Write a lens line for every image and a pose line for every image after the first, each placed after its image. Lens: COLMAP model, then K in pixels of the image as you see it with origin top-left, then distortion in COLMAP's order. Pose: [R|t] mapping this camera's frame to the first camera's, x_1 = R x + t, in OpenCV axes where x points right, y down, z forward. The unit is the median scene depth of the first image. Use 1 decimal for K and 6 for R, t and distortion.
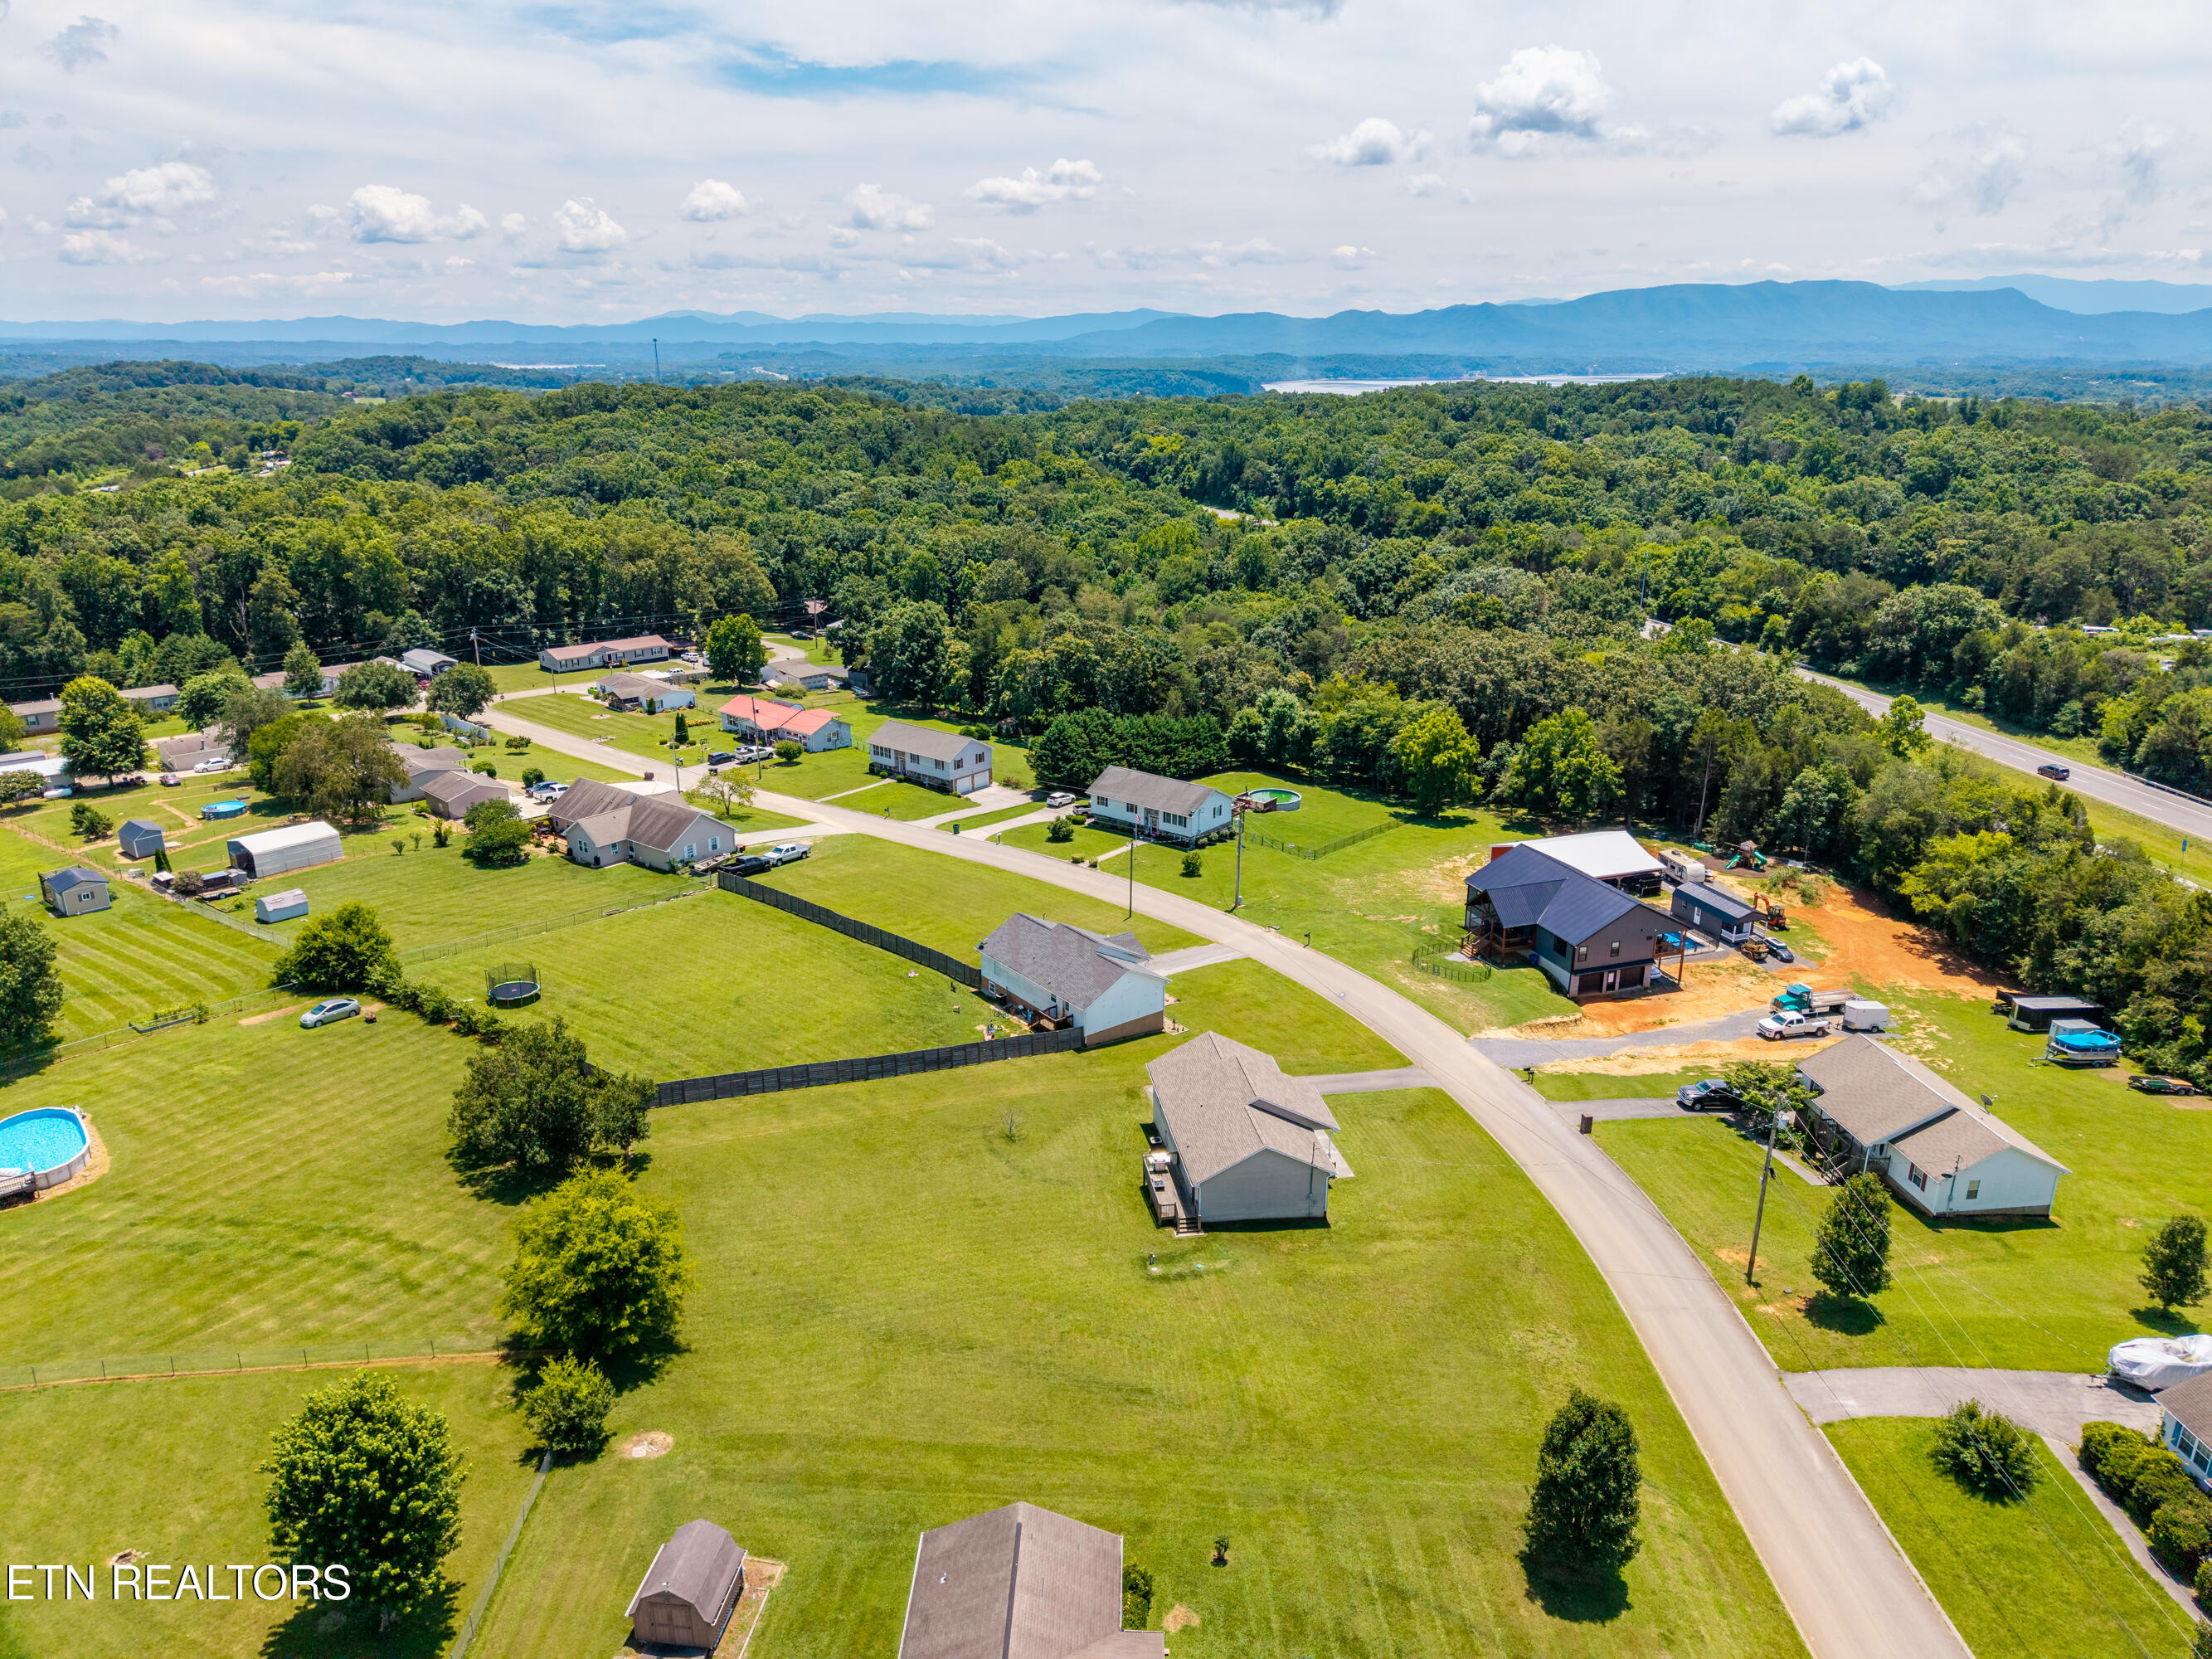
lens RADIAL K [[1484.3, 0, 1111.5], [0, 1484.3, 832.4], [0, 0, 1]] dist [0.019185, -0.021838]
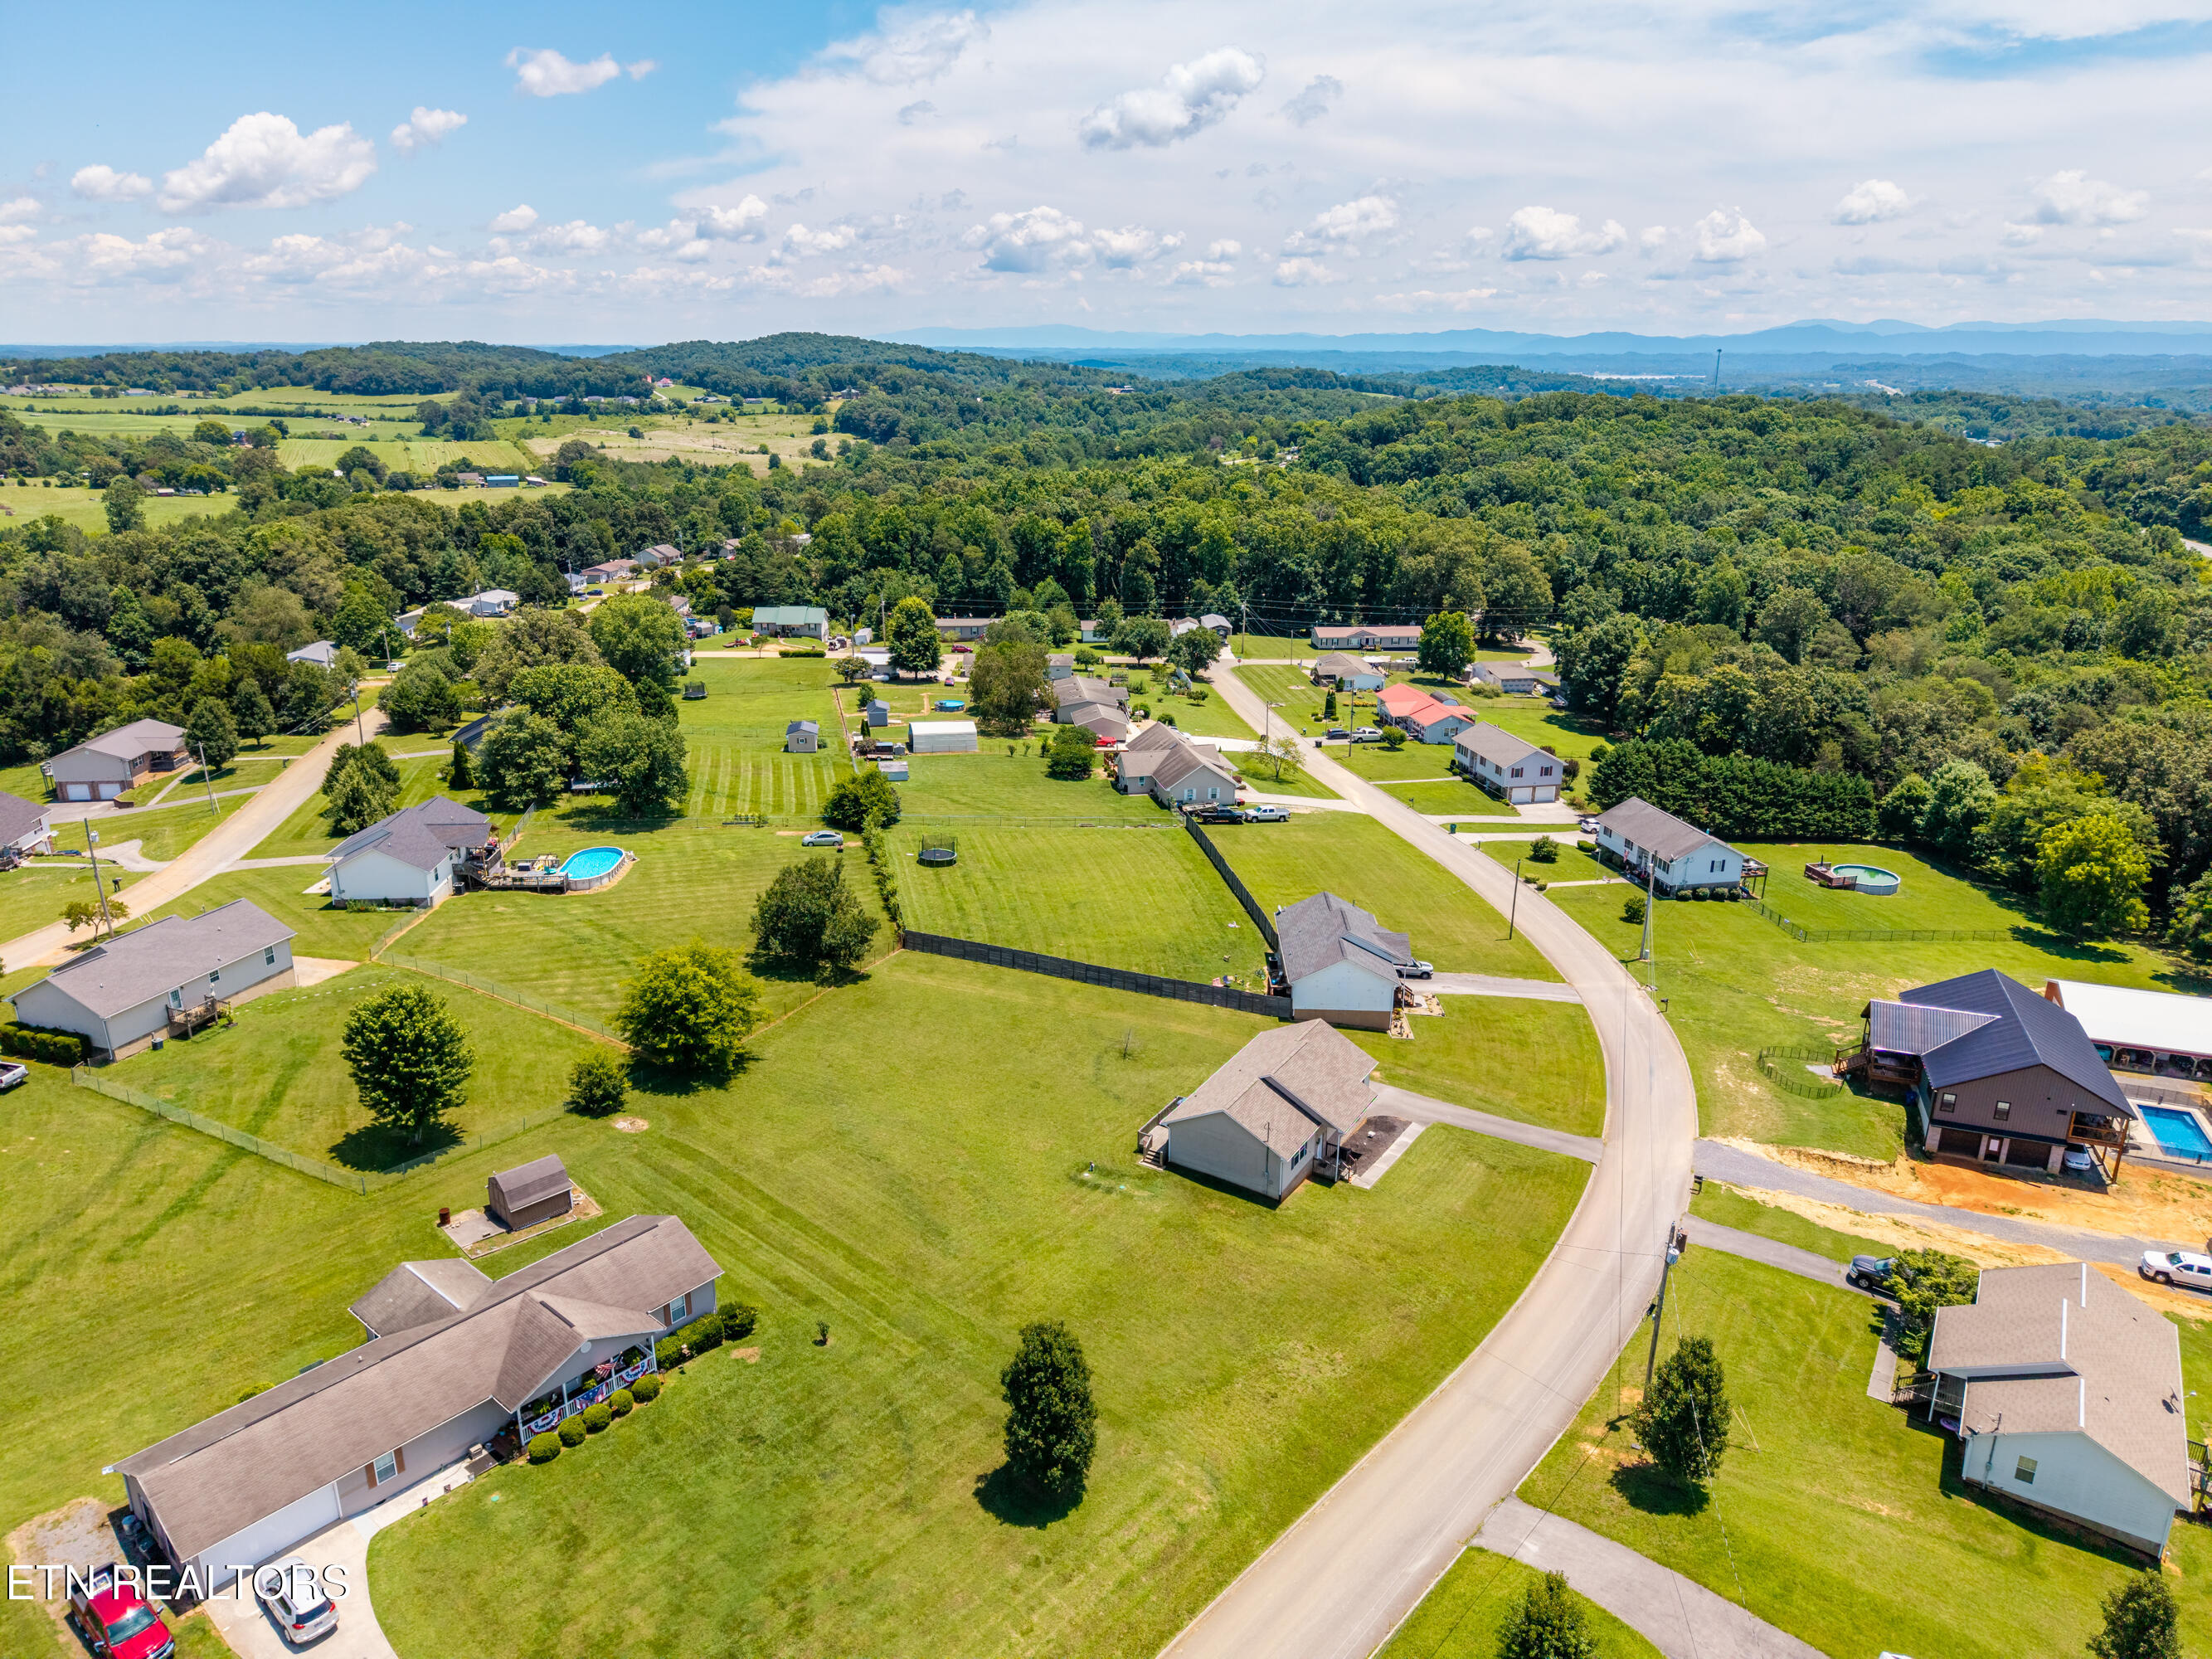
lens RADIAL K [[1484.3, 0, 1111.5], [0, 1484.3, 832.4], [0, 0, 1]] dist [0.019185, -0.021838]
pose [[0.772017, 0.197638, -0.604094, 0.214196], [-0.201605, 0.977493, 0.062154, -0.010482], [0.602781, 0.073805, 0.794486, 0.033007]]
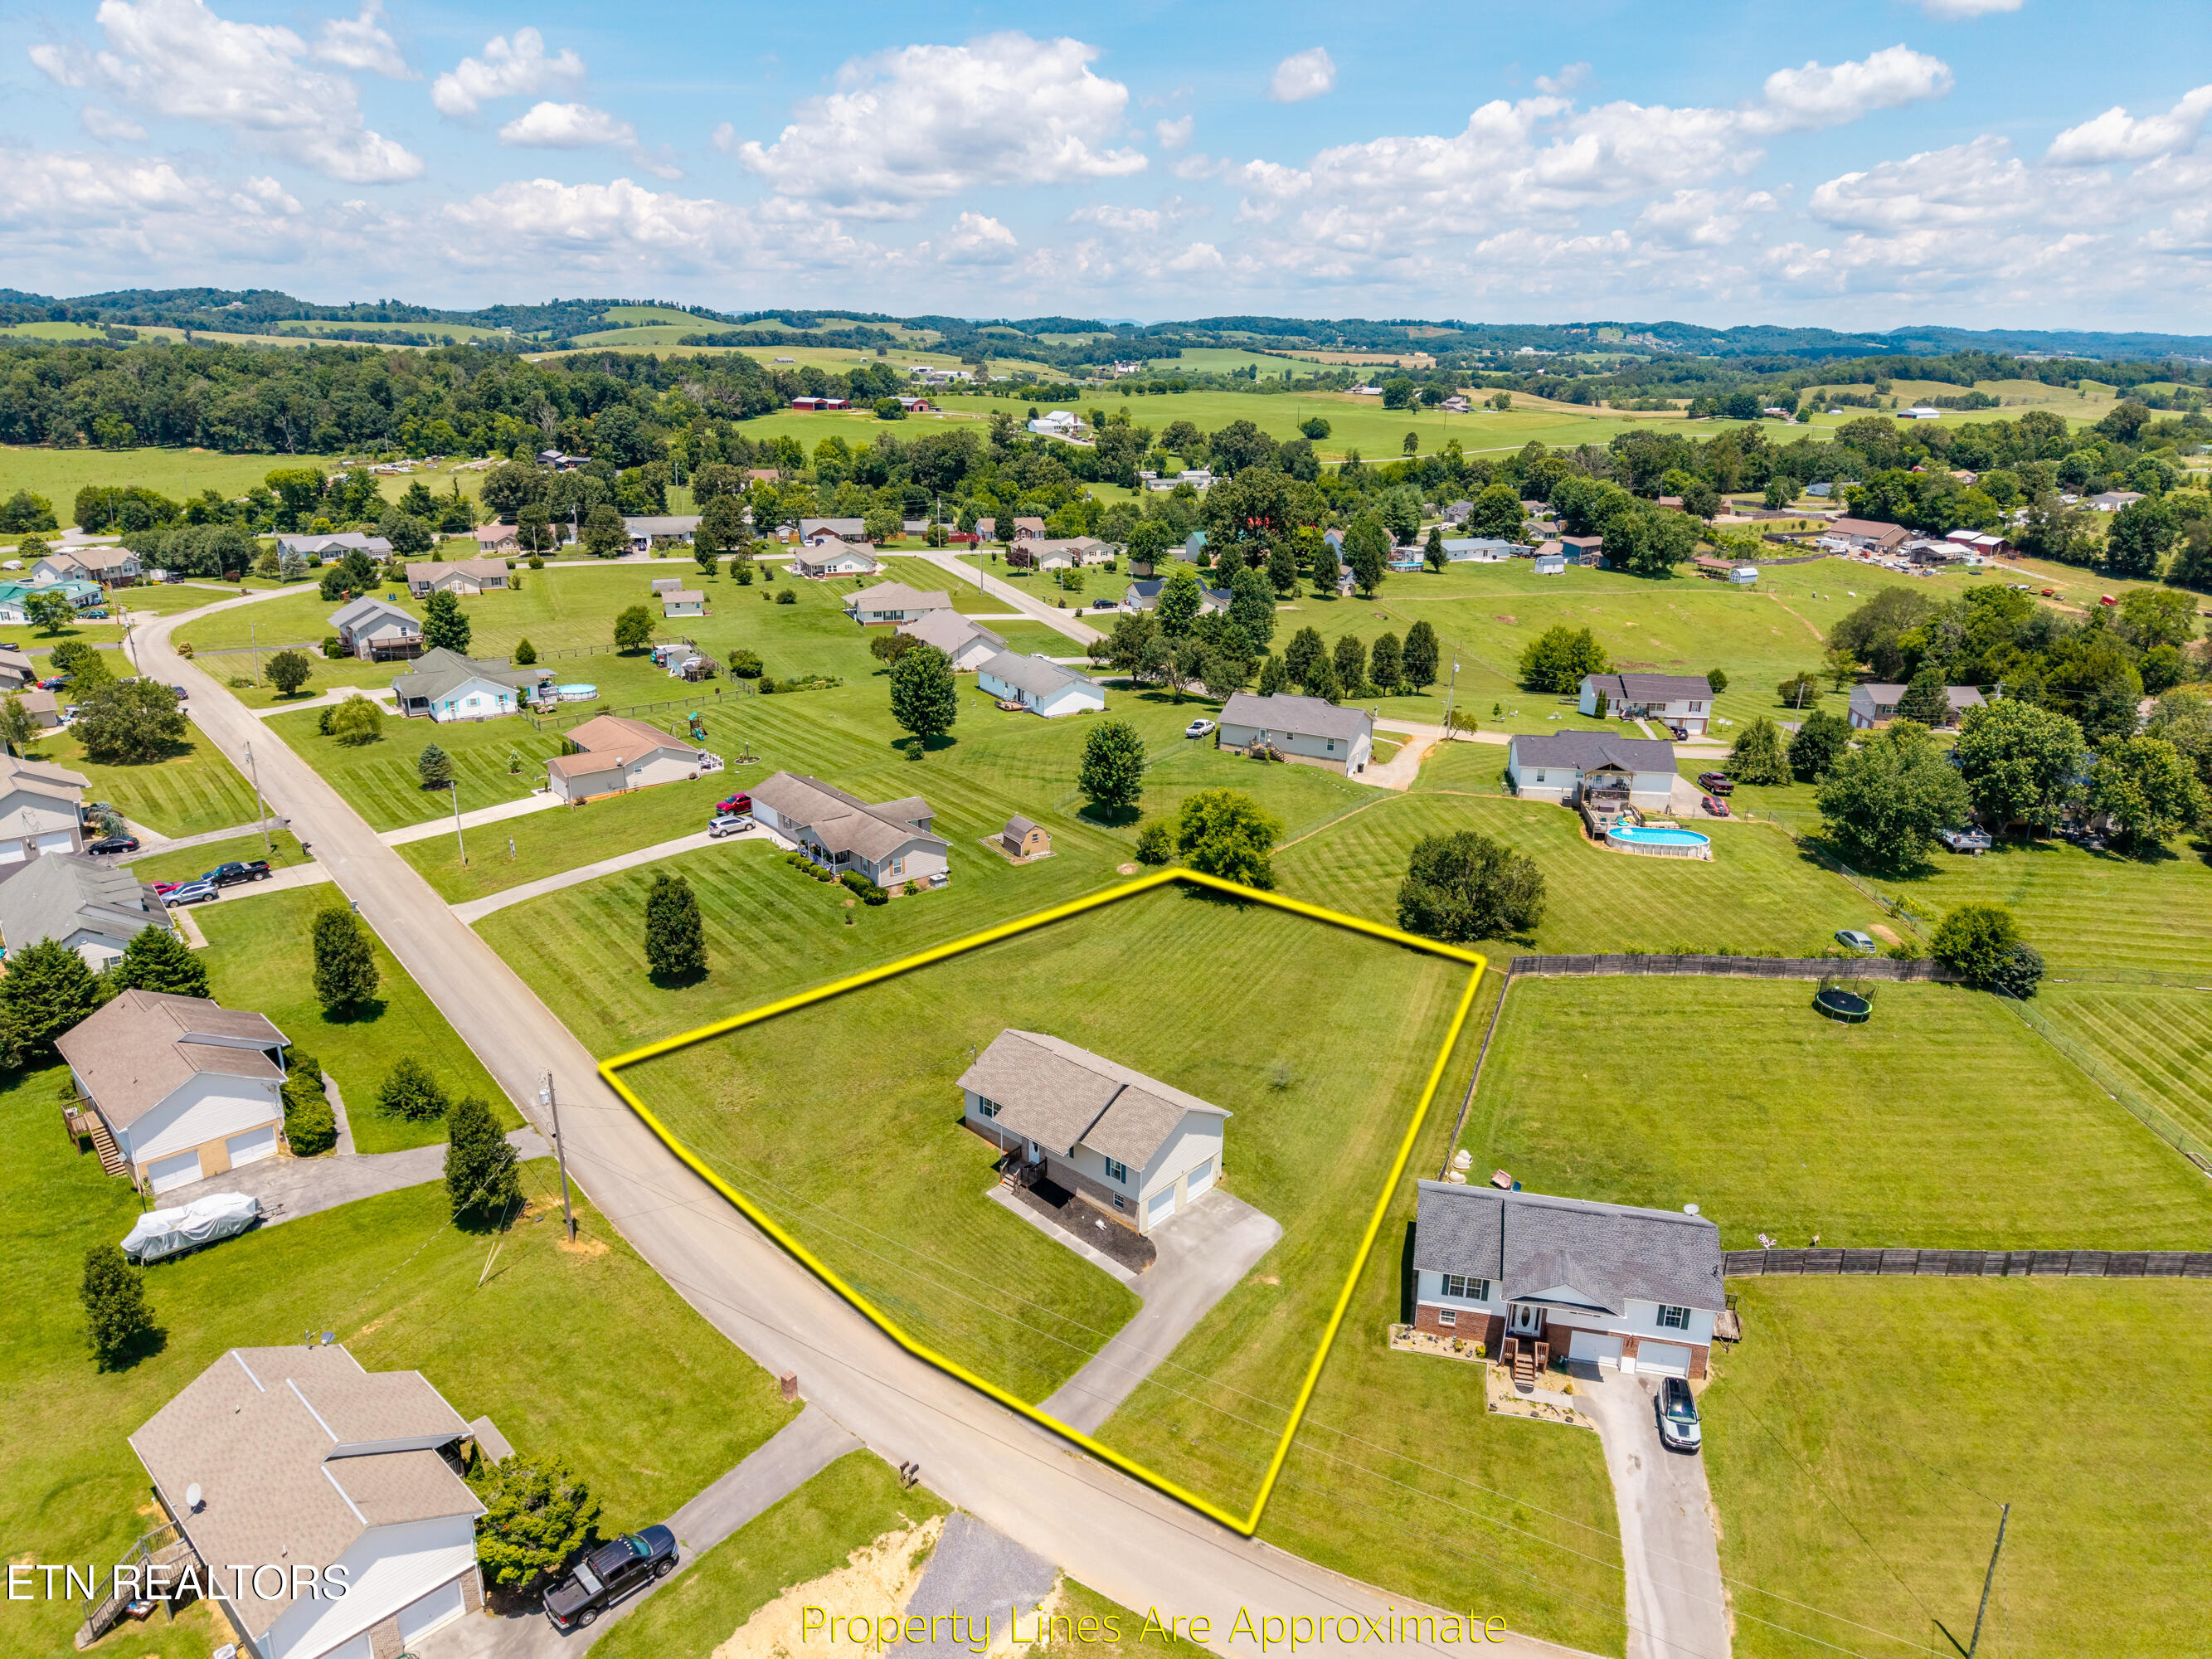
lens RADIAL K [[1484.3, 0, 1111.5], [0, 1484.3, 832.4], [0, 0, 1]] dist [0.019185, -0.021838]
pose [[-0.760981, 0.193357, -0.619291, 0.235601], [-0.216461, 0.824188, 0.523316, -0.170466], [0.611599, 0.532285, -0.585337, 0.542847]]
